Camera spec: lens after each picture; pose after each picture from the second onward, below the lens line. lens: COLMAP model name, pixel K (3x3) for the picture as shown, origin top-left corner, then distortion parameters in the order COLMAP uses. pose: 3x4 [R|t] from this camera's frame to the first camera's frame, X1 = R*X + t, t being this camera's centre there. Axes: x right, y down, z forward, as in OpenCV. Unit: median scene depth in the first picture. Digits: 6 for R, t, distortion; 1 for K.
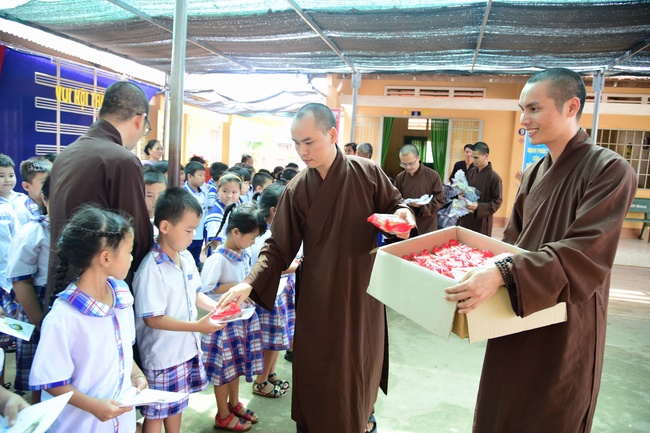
lens RADIAL K [[437.4, 0, 323.7], [0, 437.4, 213.0], [0, 0, 1]] dist [-0.099137, 0.044517]
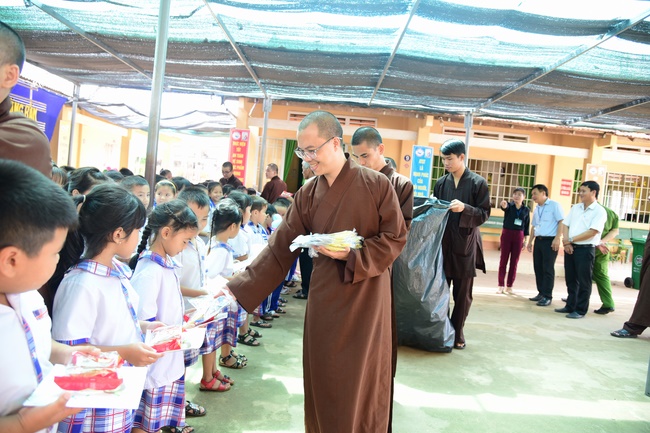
lens RADIAL K [[437.4, 0, 320.6], [0, 437.4, 221.7], [0, 0, 1]] dist [-0.099137, 0.044517]
pose [[0.965890, 0.009650, 0.258772, -0.084546], [-0.002669, 0.999623, -0.027317, 0.019950], [-0.258938, 0.025695, 0.965552, -0.095527]]
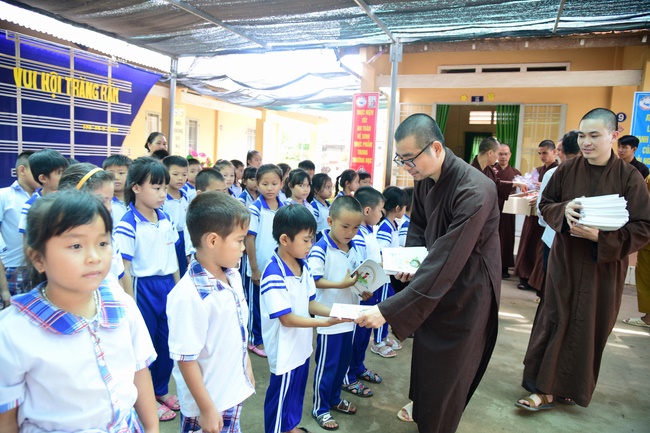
lens RADIAL K [[437.4, 0, 320.9], [0, 437.4, 219.9], [0, 0, 1]] dist [-0.099137, 0.044517]
pose [[0.989420, 0.007077, -0.144907, 0.062250], [-0.006296, 0.999963, 0.005849, -0.013144], [0.144943, -0.004874, 0.989428, 0.246111]]
